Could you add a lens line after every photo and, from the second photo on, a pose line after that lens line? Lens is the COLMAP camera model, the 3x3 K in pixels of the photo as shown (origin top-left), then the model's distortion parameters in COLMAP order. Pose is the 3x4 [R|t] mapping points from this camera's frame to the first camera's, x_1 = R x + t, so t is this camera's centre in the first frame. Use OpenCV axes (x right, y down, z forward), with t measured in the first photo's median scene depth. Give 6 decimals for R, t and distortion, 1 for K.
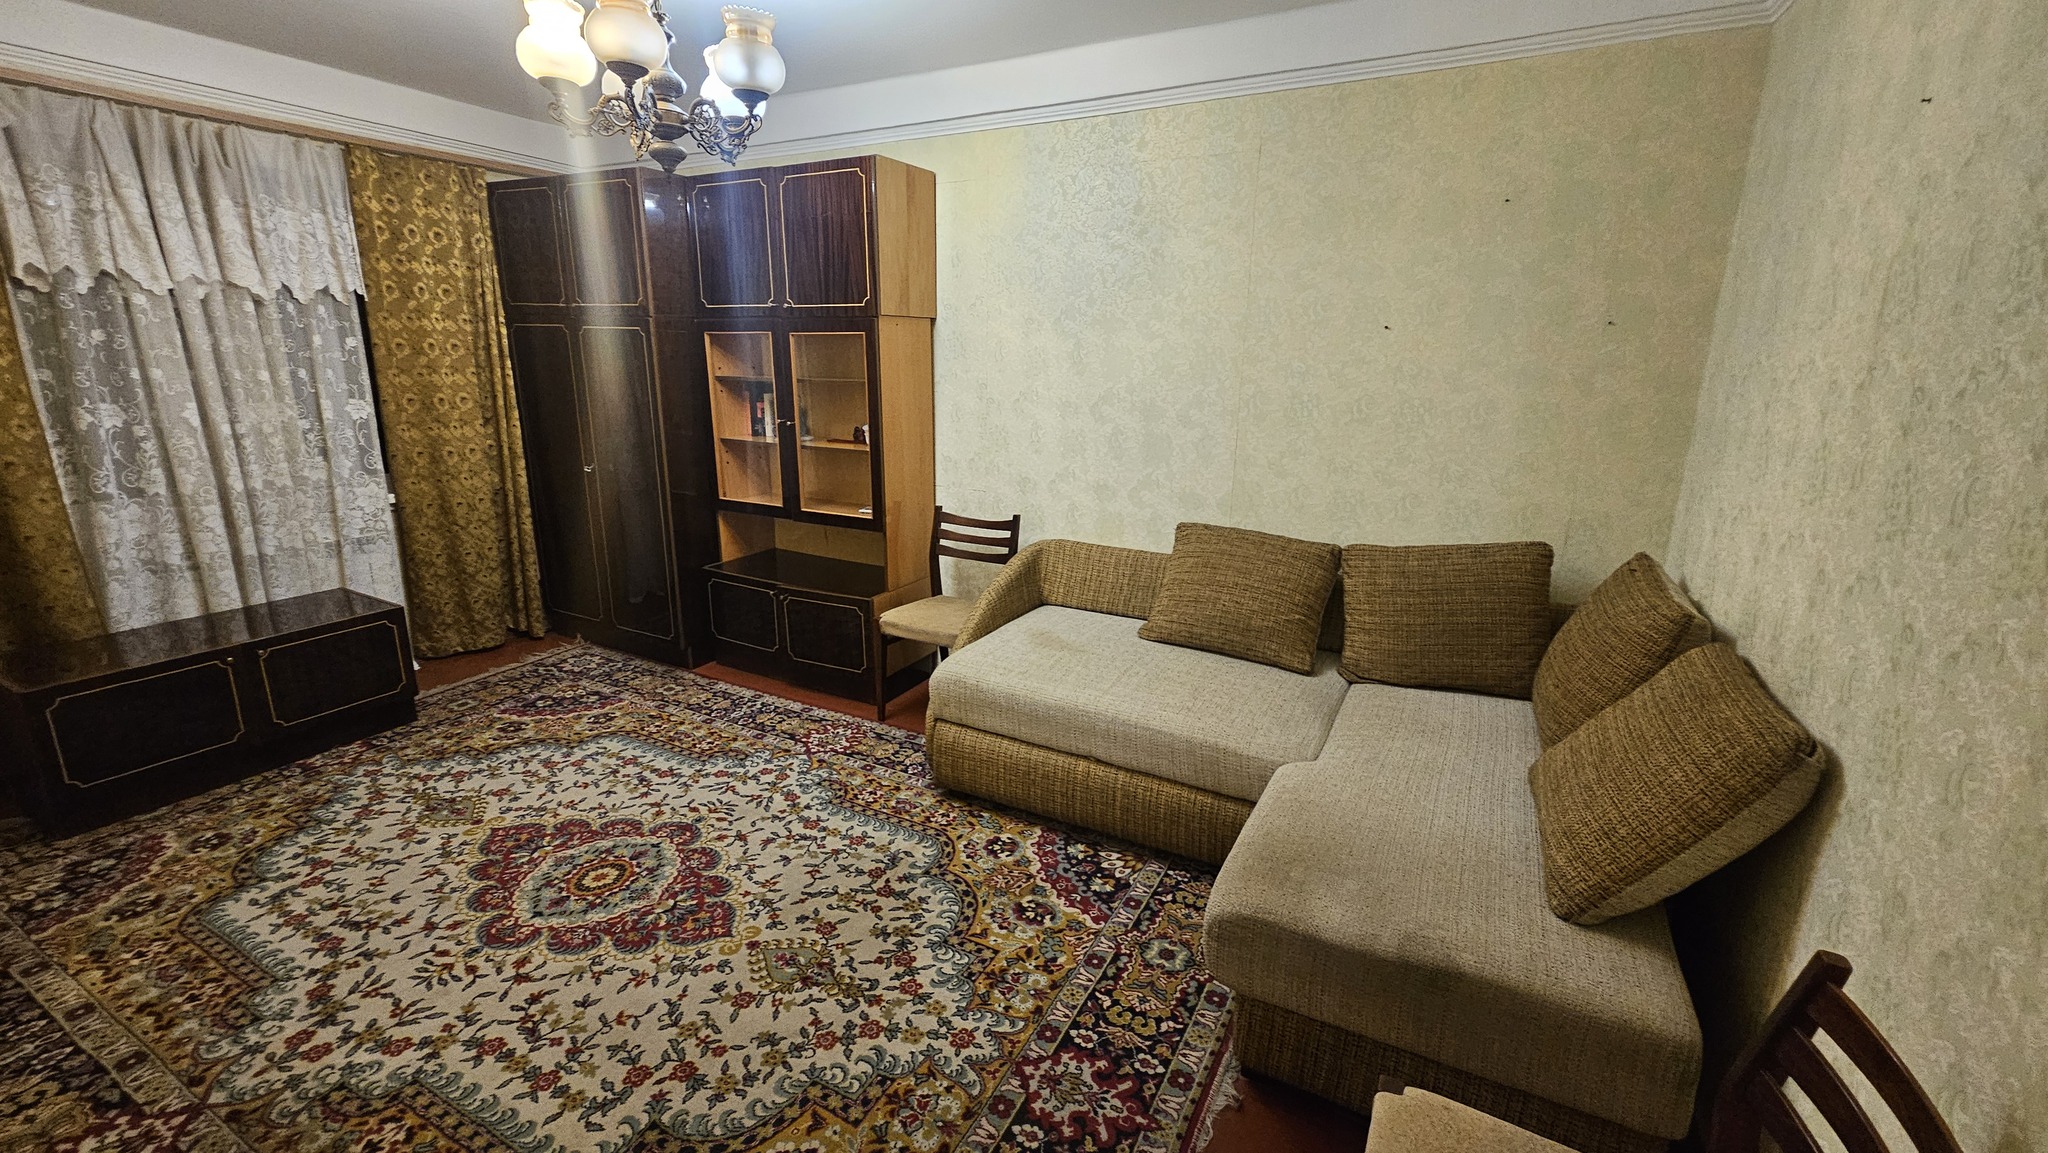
lens RADIAL K [[841.7, 0, 1015.9], [0, 841.7, 568.5], [0, 0, 1]] dist [0.000302, -0.000058]
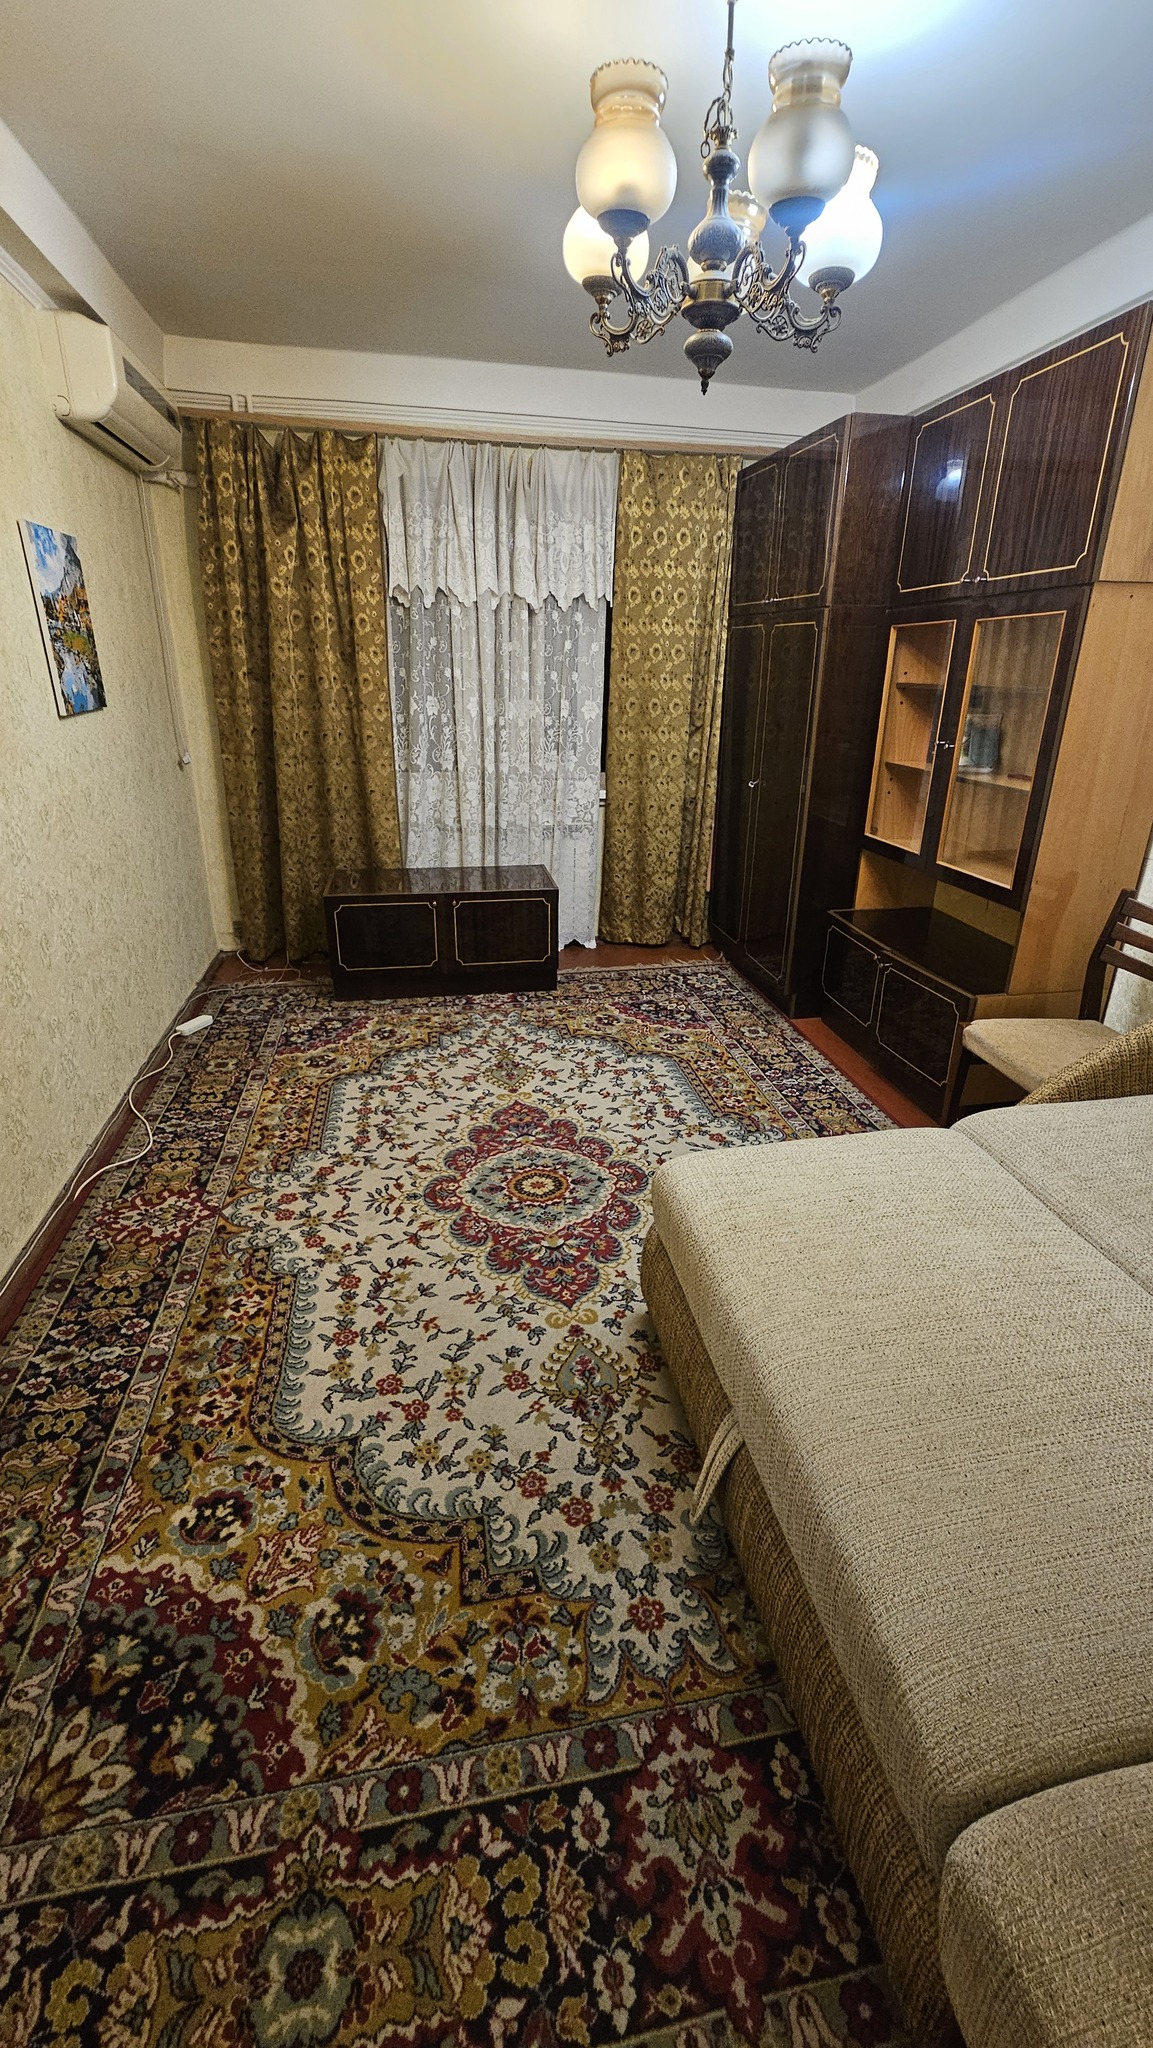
lens RADIAL K [[841.7, 0, 579.2], [0, 841.7, 1016.1], [0, 0, 1]] dist [0.000302, -0.000058]
pose [[0.632112, 0.292341, -0.717615, 0.172442], [-0.200159, 0.956273, 0.213255, -0.044265], [0.748579, 0.008836, 0.662986, 0.312220]]
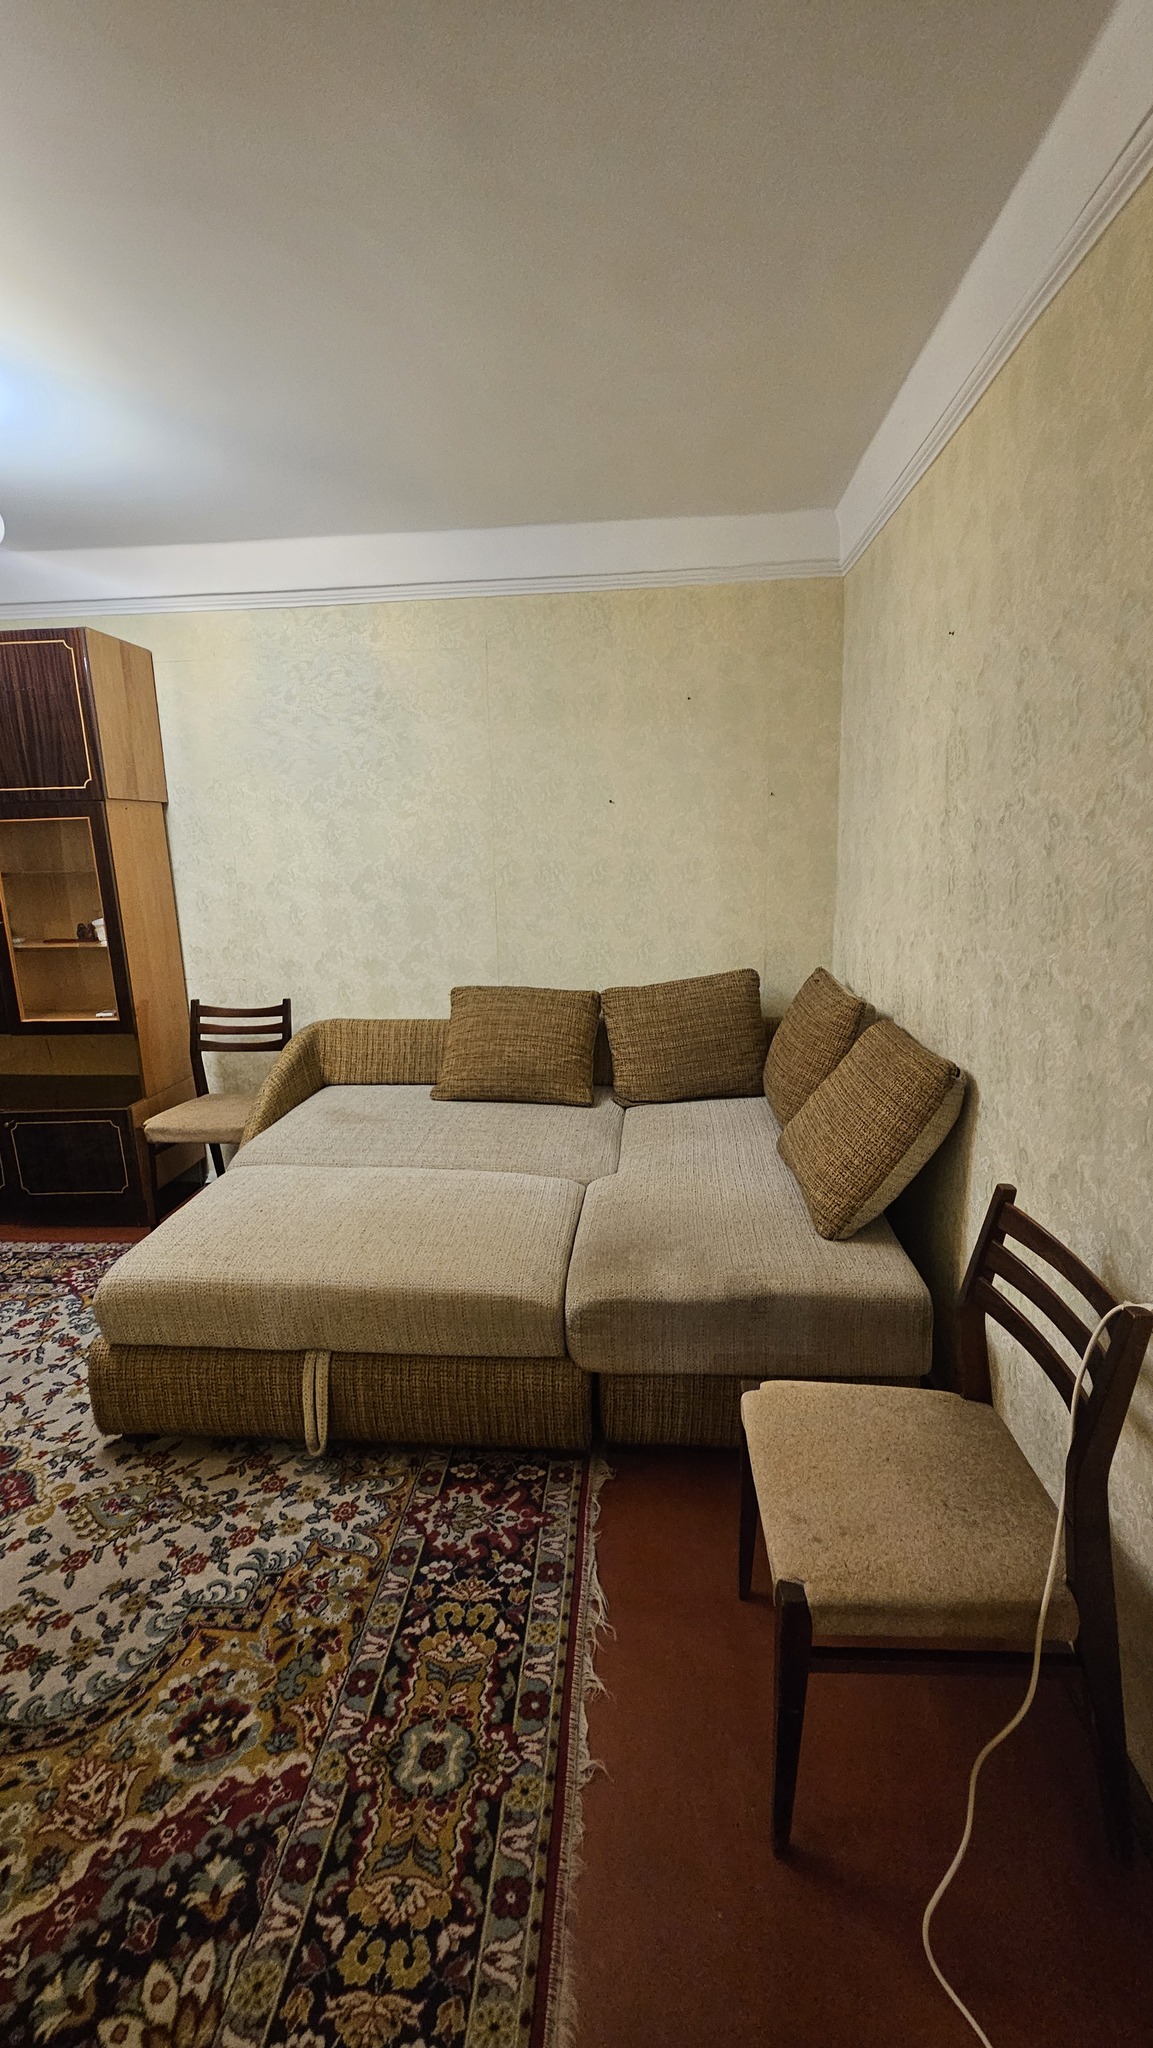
lens RADIAL K [[841.7, 0, 583.6], [0, 841.7, 1013.6], [0, 0, 1]] dist [0.000302, -0.000058]
pose [[0.911933, -0.113028, 0.394464, -0.086016], [0.134864, 0.990469, -0.027976, 0.032122], [-0.387543, 0.078712, 0.918485, -0.034321]]
